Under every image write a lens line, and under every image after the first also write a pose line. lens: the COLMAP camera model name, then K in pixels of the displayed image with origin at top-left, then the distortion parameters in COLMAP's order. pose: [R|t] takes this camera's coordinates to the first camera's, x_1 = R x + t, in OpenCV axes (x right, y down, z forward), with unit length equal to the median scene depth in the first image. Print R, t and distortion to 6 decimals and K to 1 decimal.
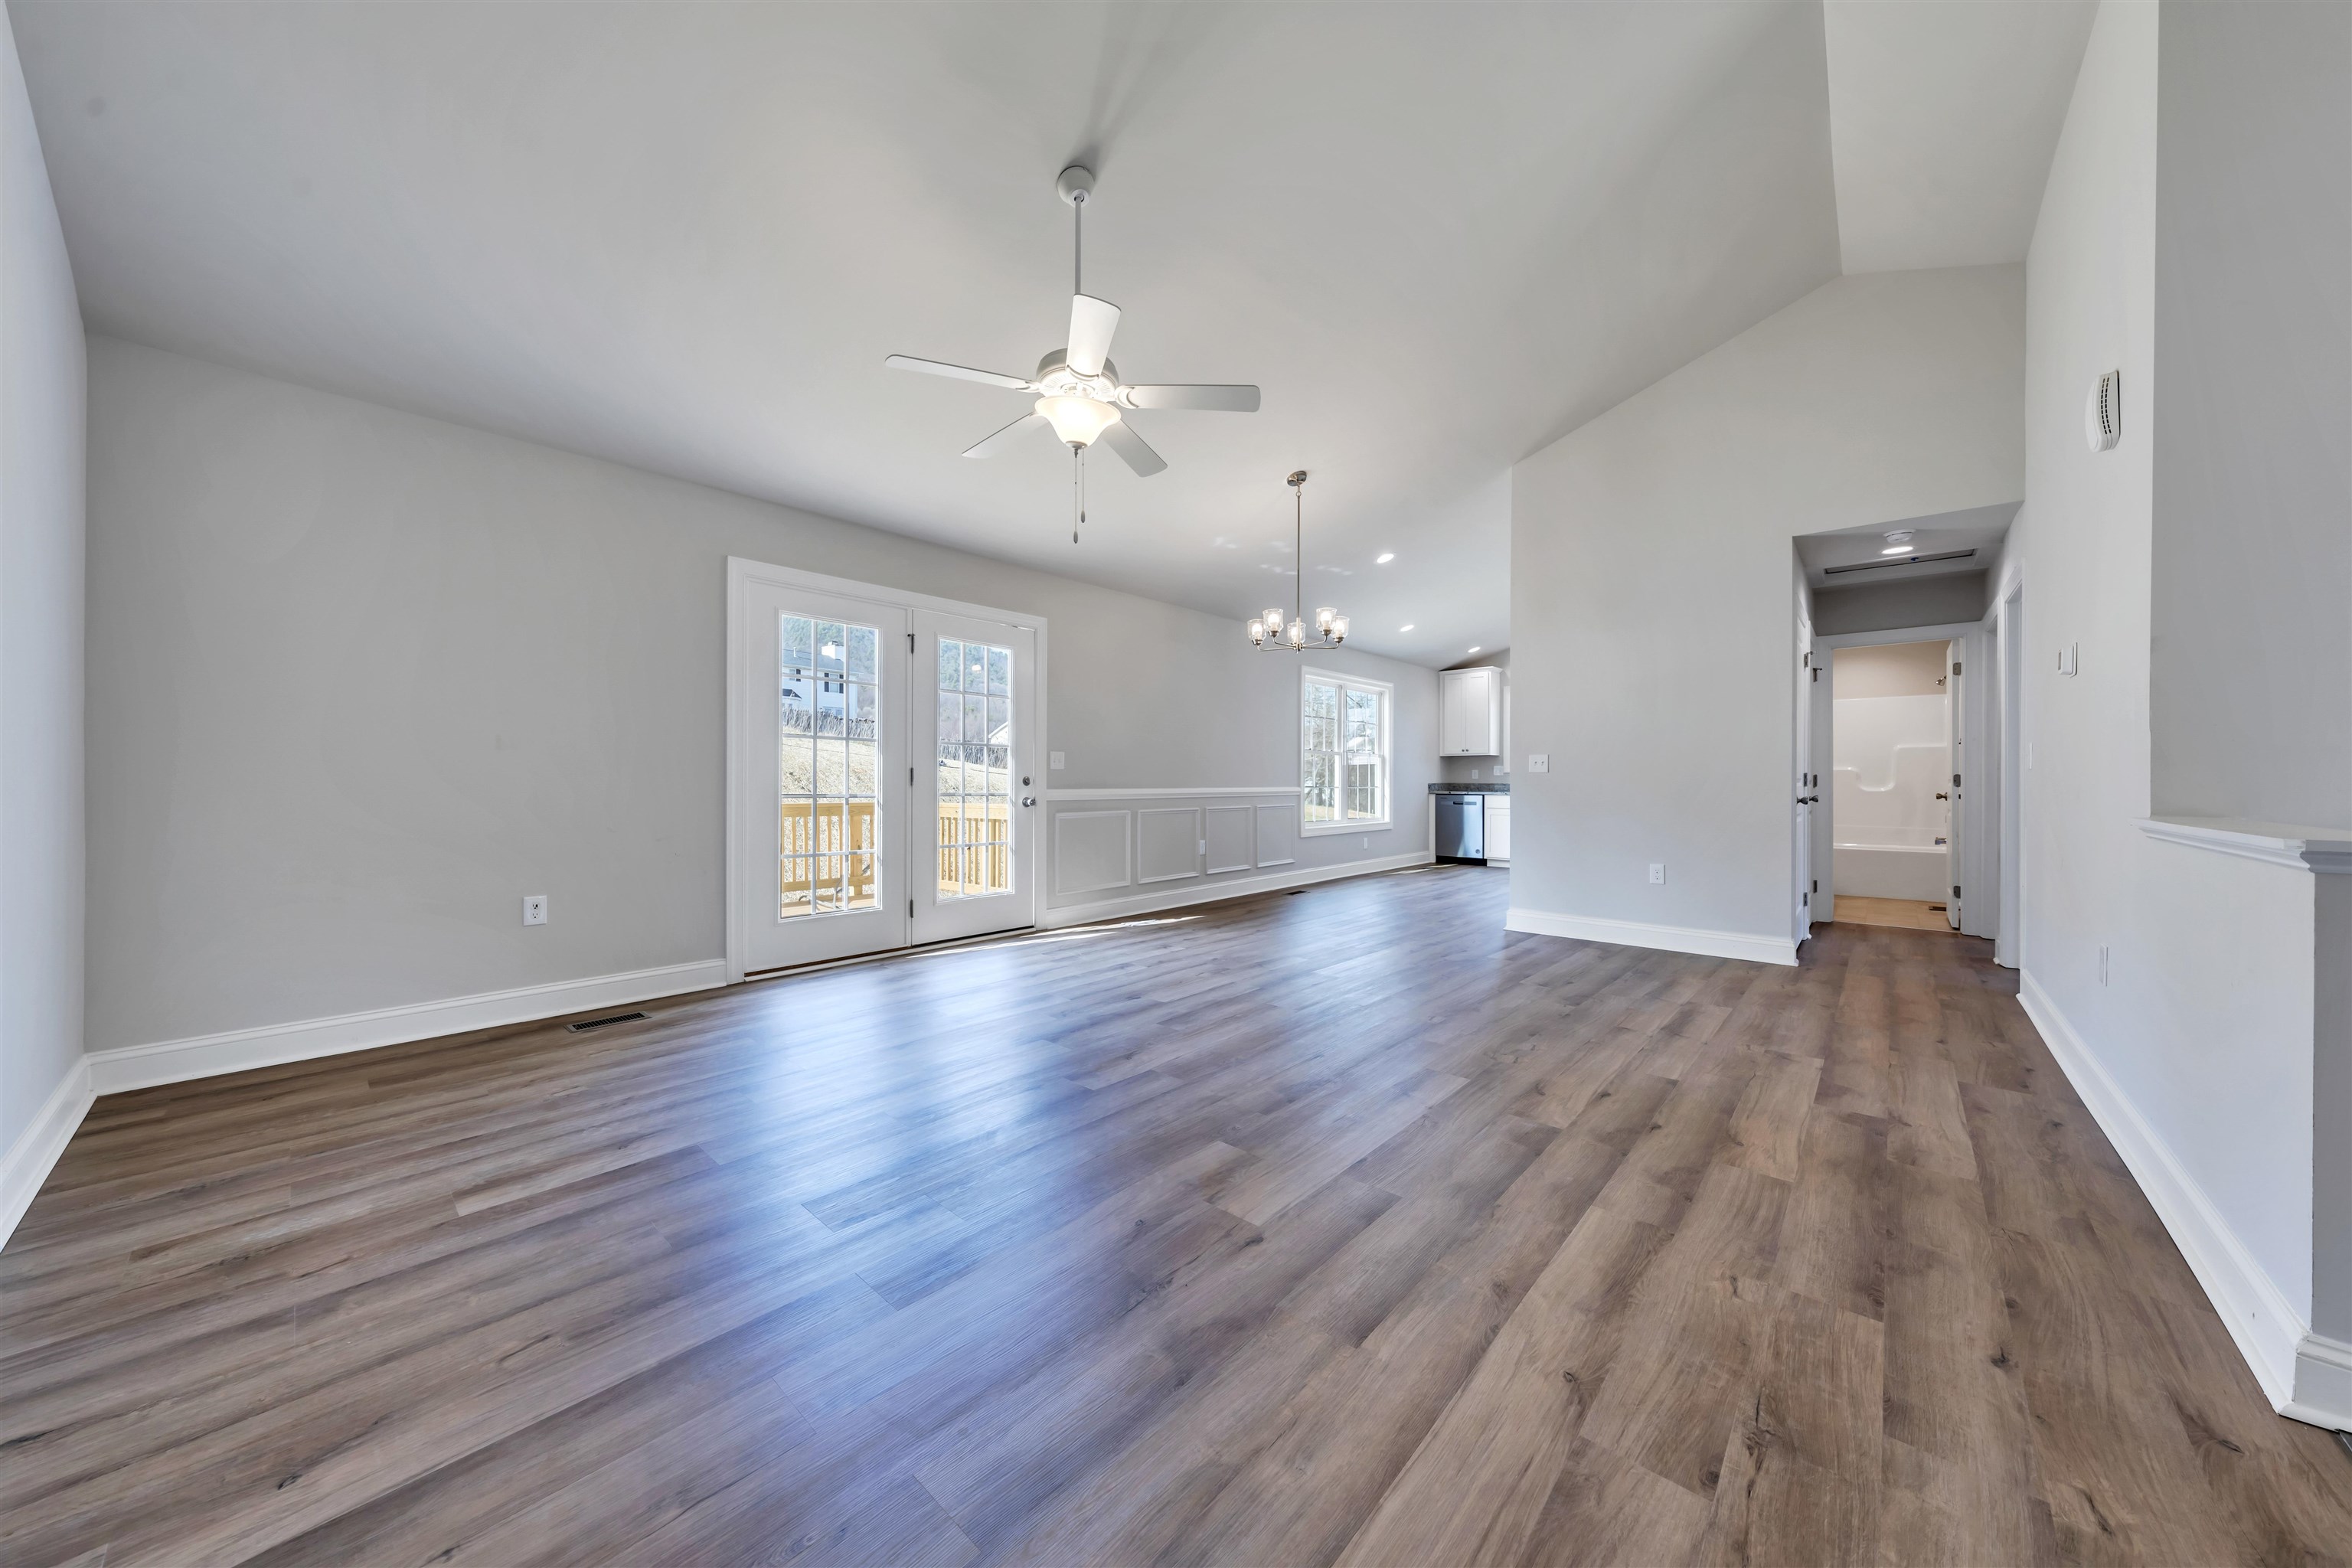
lens RADIAL K [[793.4, 0, 1171.1], [0, 793.4, 782.5], [0, 0, 1]] dist [-0.002729, -0.000121]
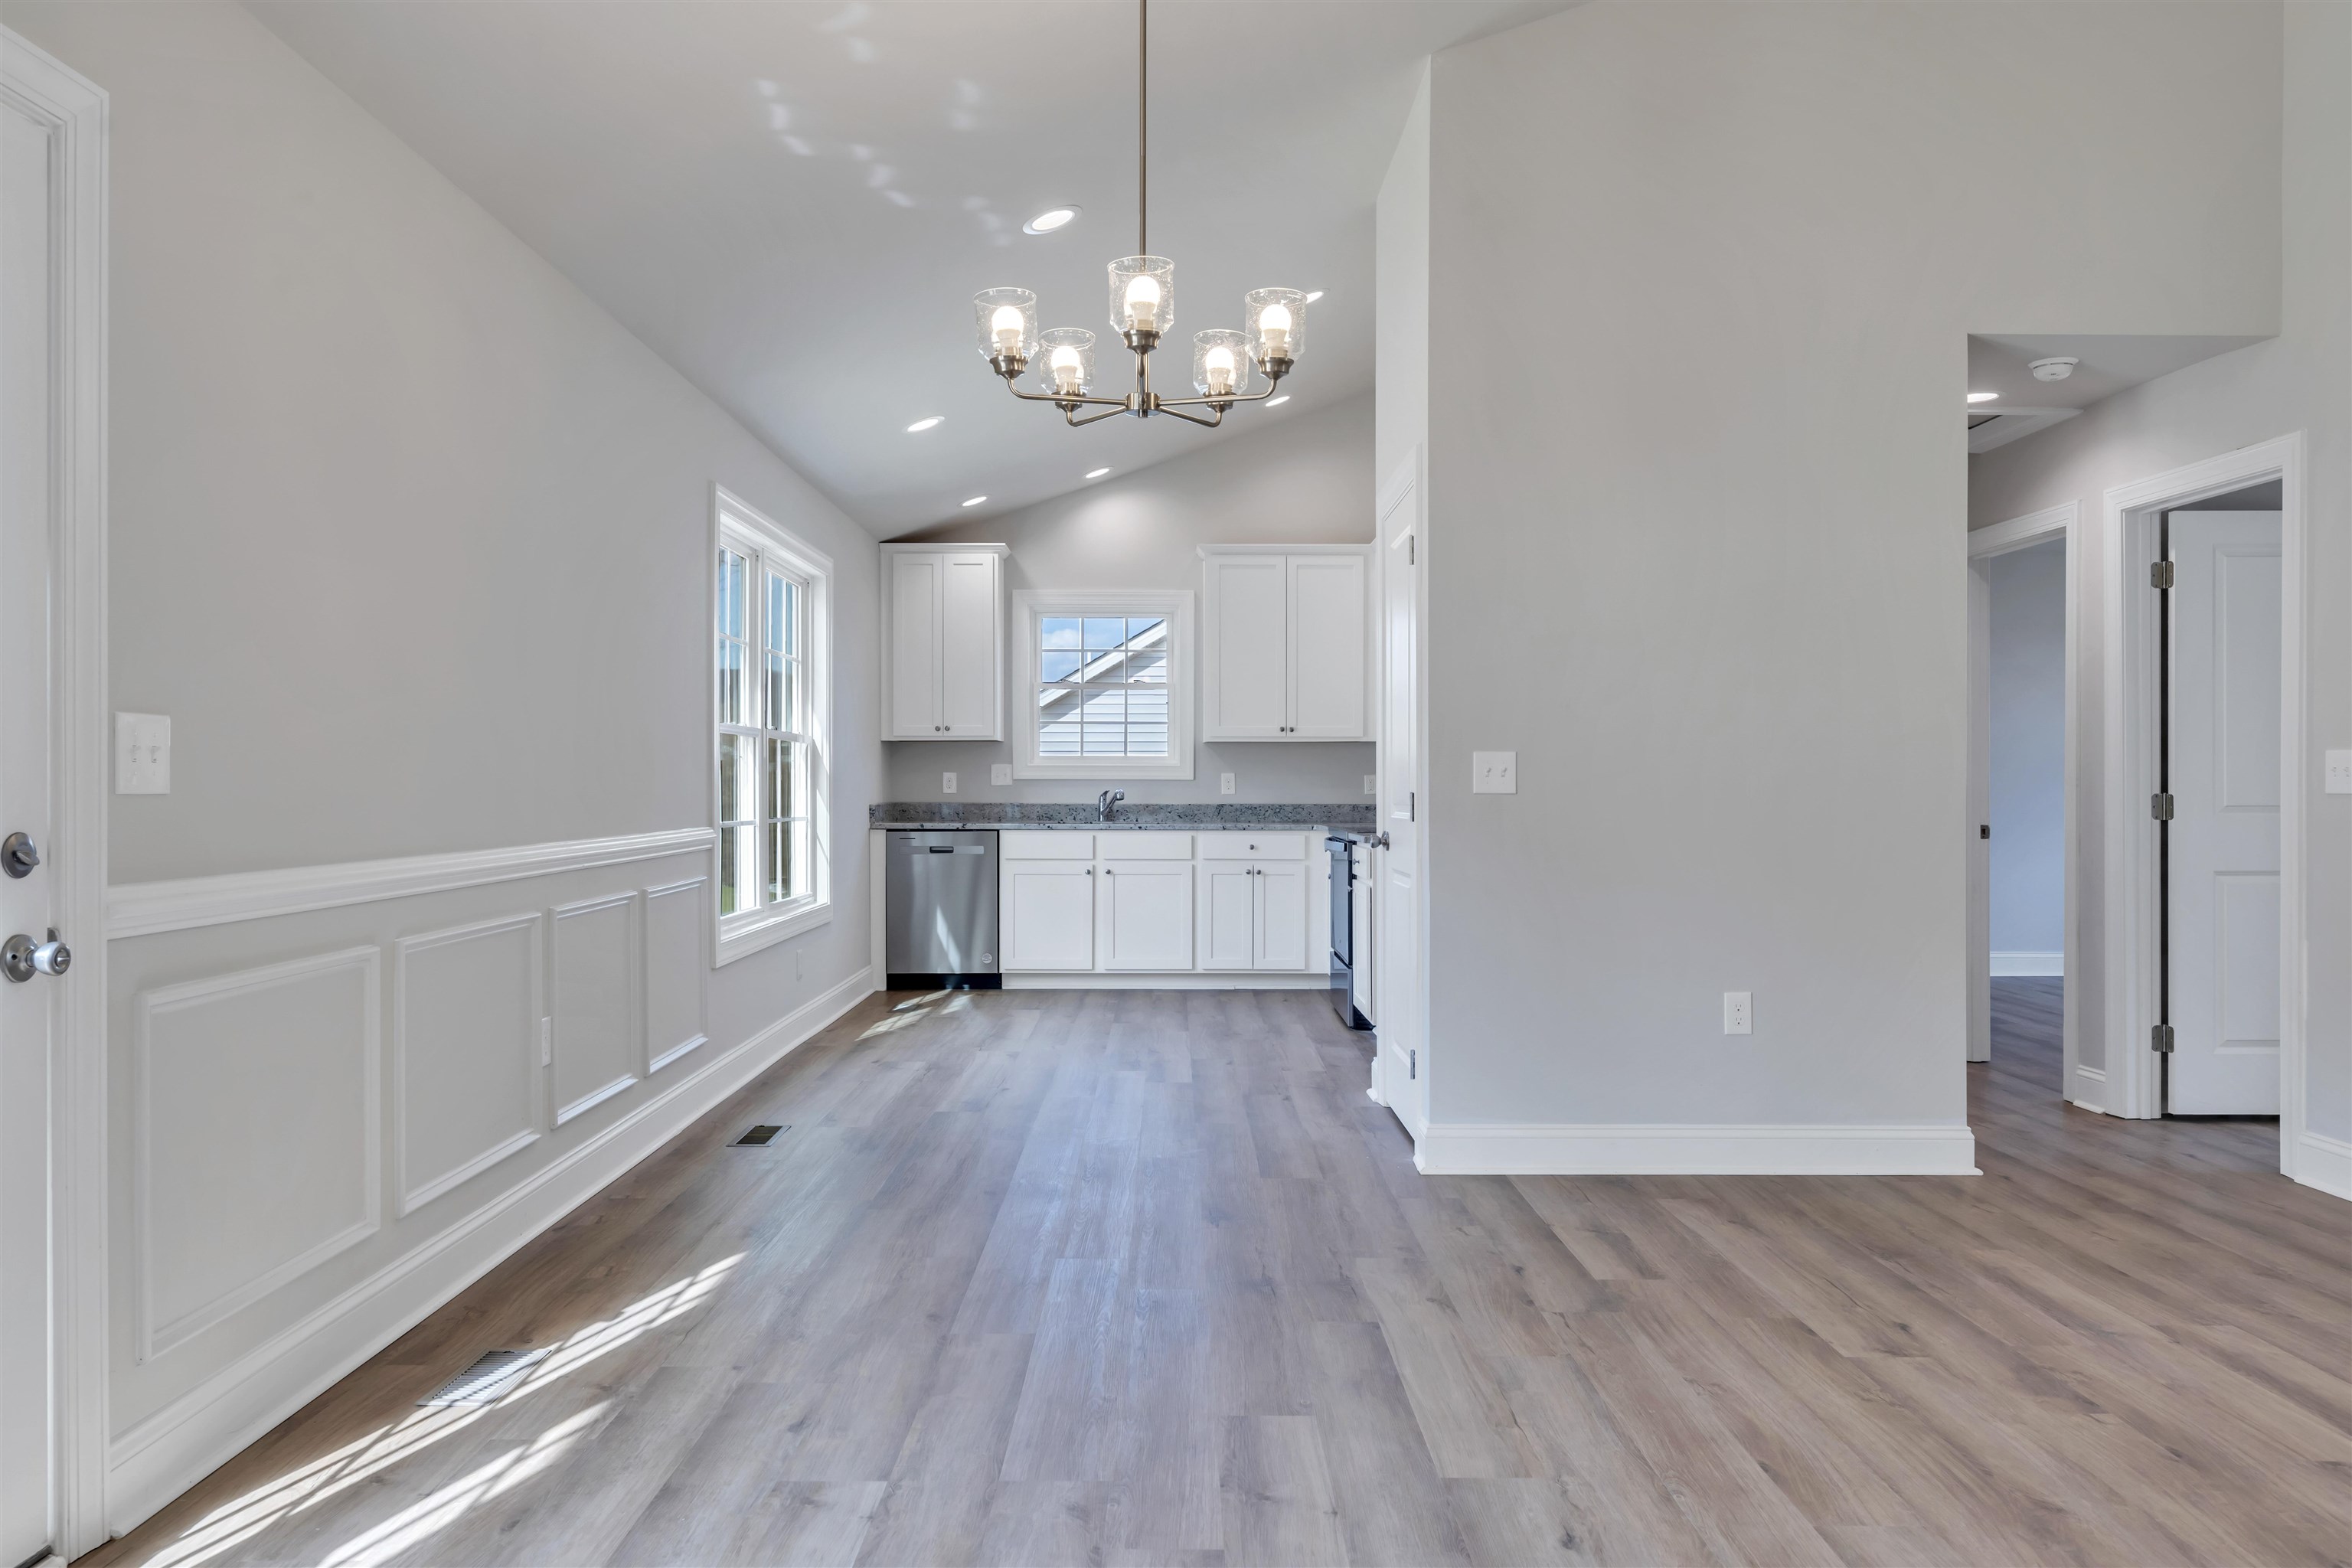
lens RADIAL K [[1587.4, 0, 1175.4], [0, 1587.4, 779.4], [0, 0, 1]] dist [0.001036, 0.000572]
pose [[0.736730, -0.001651, 0.676185, -0.234878], [0.003767, 0.999992, -0.001663, -0.019336], [-0.676176, 0.003772, 0.736730, 0.488669]]
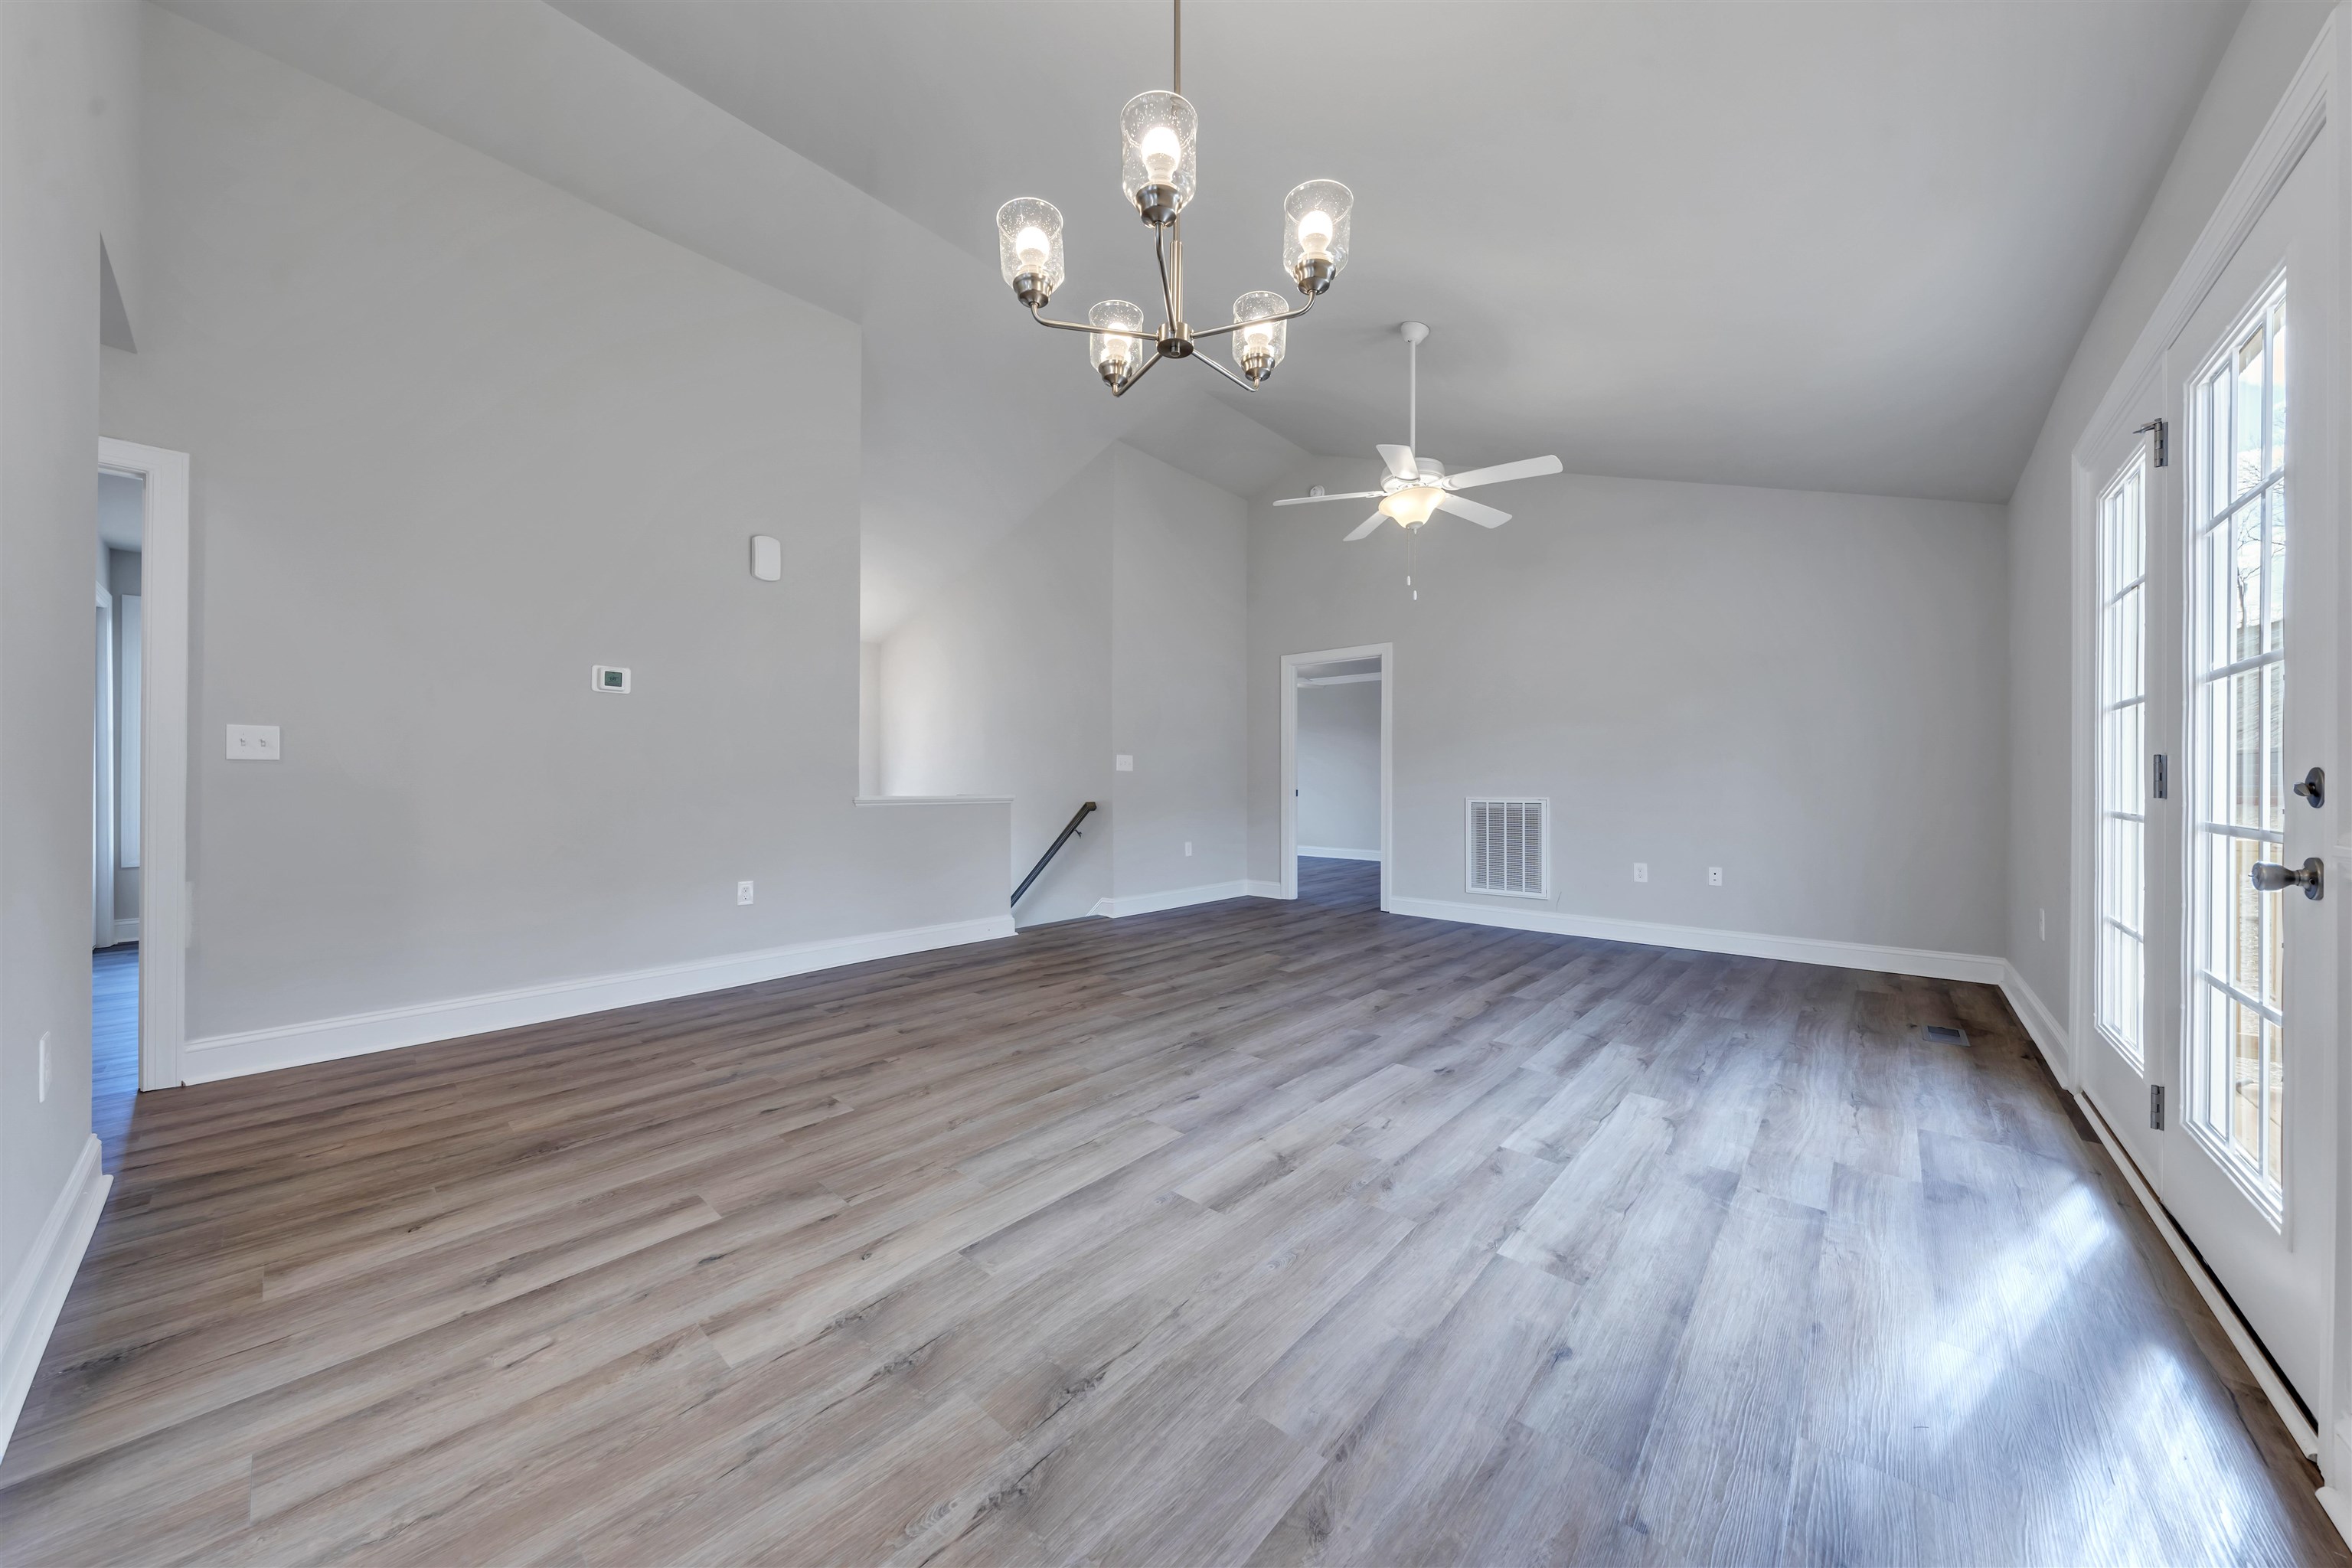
lens RADIAL K [[793.4, 0, 1171.1], [0, 793.4, 783.4], [0, 0, 1]] dist [-0.002729, -0.000121]
pose [[-0.999952, -0.006709, -0.007170, 0.150489], [-0.006748, 0.999963, 0.005329, -0.003325], [0.007134, 0.005377, -0.999960, 1.203417]]
